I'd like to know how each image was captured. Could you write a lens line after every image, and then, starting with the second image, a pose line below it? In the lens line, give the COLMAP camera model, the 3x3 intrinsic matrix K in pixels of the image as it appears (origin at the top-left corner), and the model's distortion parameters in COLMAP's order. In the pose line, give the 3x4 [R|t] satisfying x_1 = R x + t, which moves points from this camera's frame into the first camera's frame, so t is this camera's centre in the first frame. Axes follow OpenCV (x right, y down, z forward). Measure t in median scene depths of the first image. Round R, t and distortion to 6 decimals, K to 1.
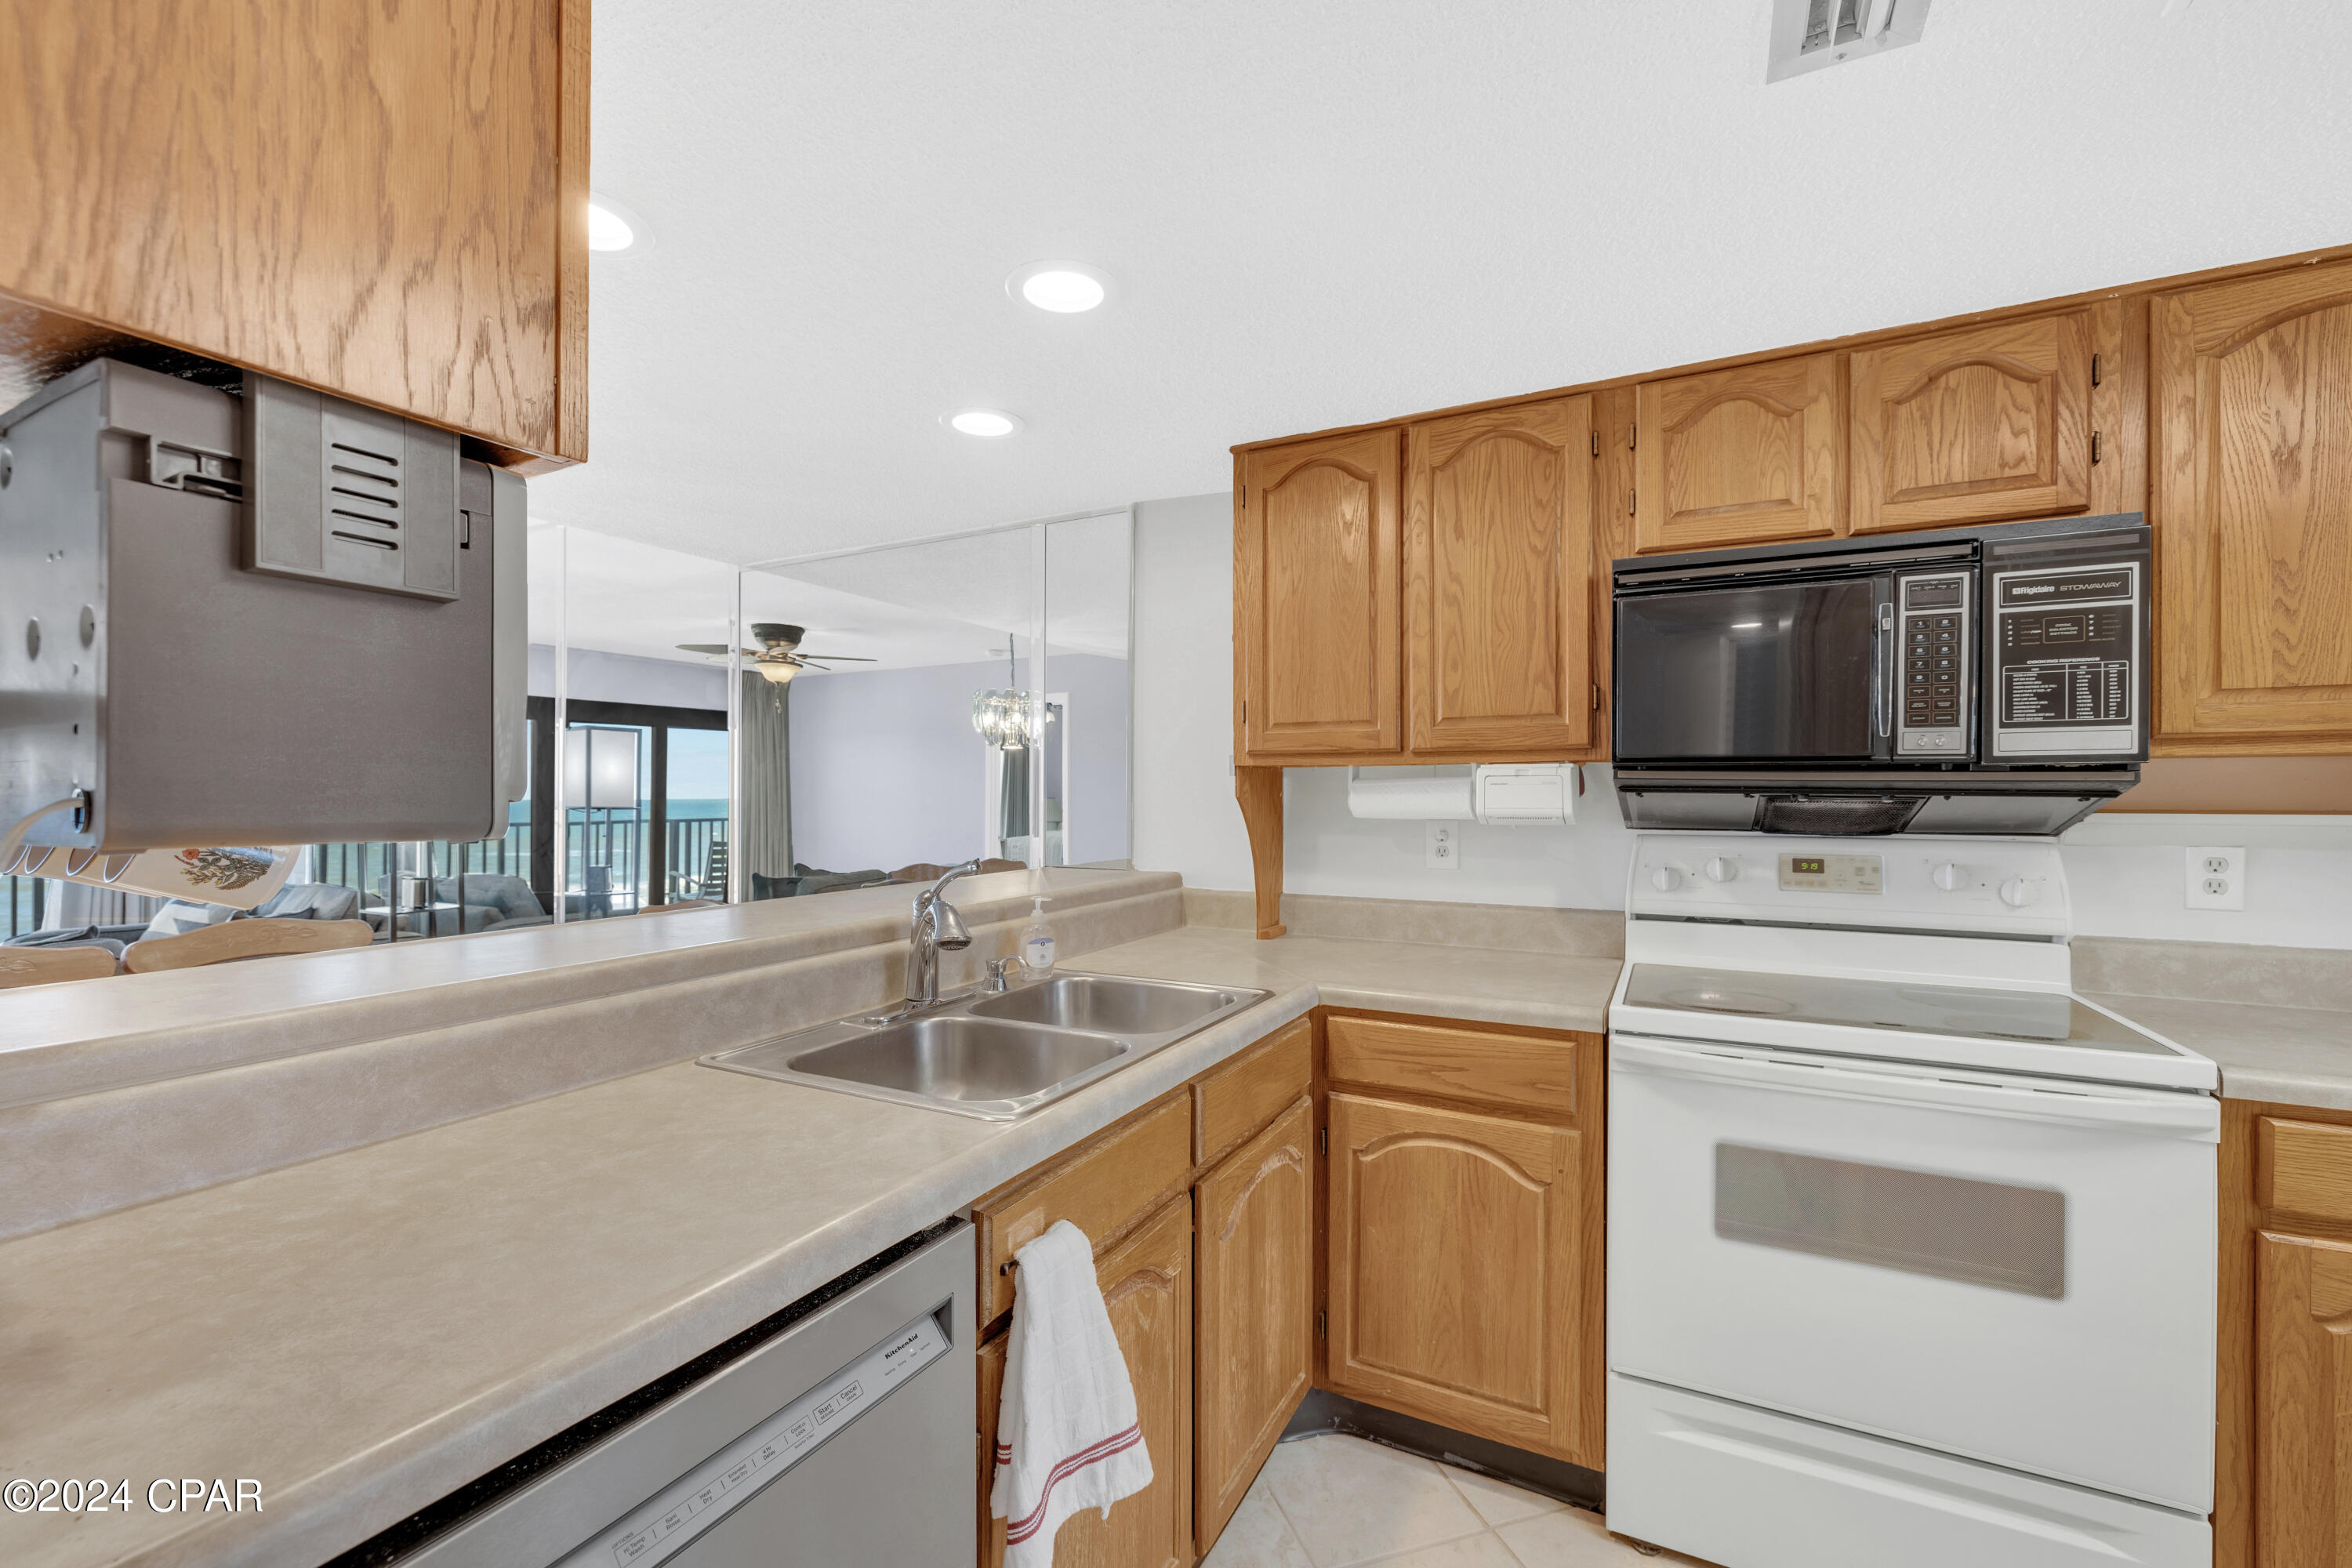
lens RADIAL K [[994.8, 0, 1175.1], [0, 994.8, 789.6], [0, 0, 1]] dist [-0.000237, -0.000101]
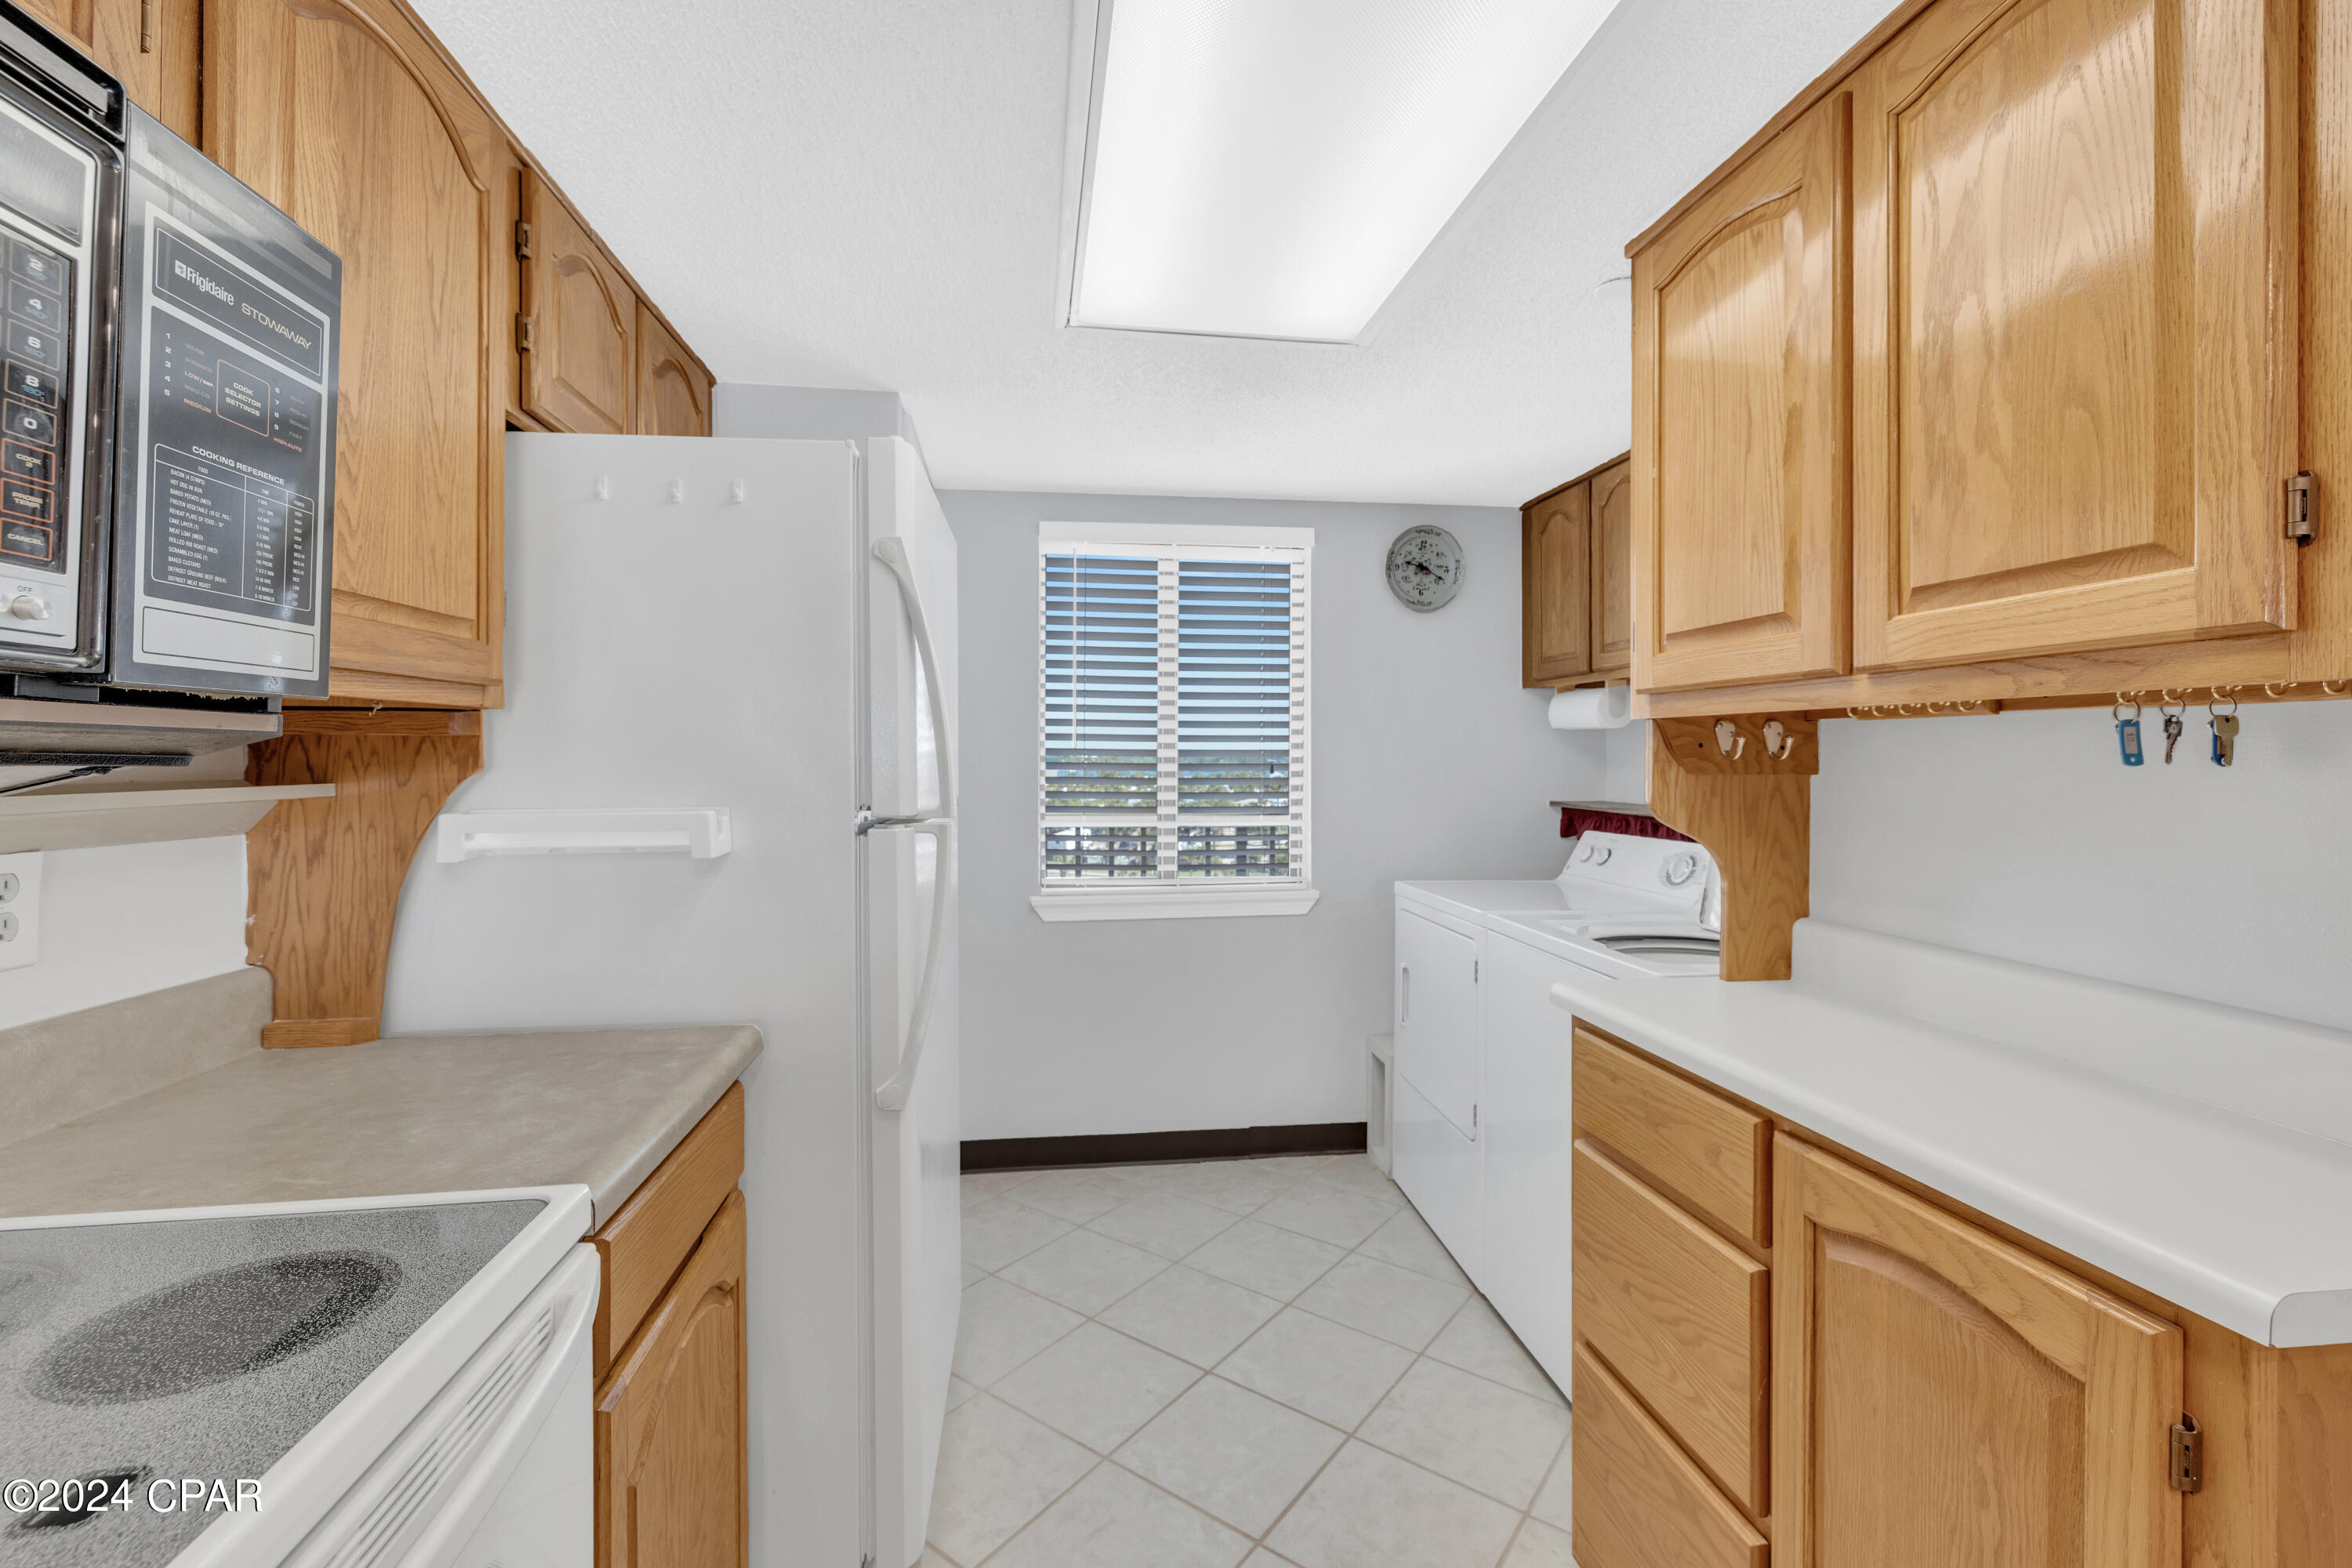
lens RADIAL K [[996.2, 0, 1169.8], [0, 996.2, 758.6], [0, 0, 1]] dist [-0.001990, -0.000355]
pose [[-0.587417, -0.006810, 0.809256, 0.266644], [-0.006024, 0.999974, 0.004042, -0.000214], [-0.809262, -0.002501, -0.587443, 0.902166]]
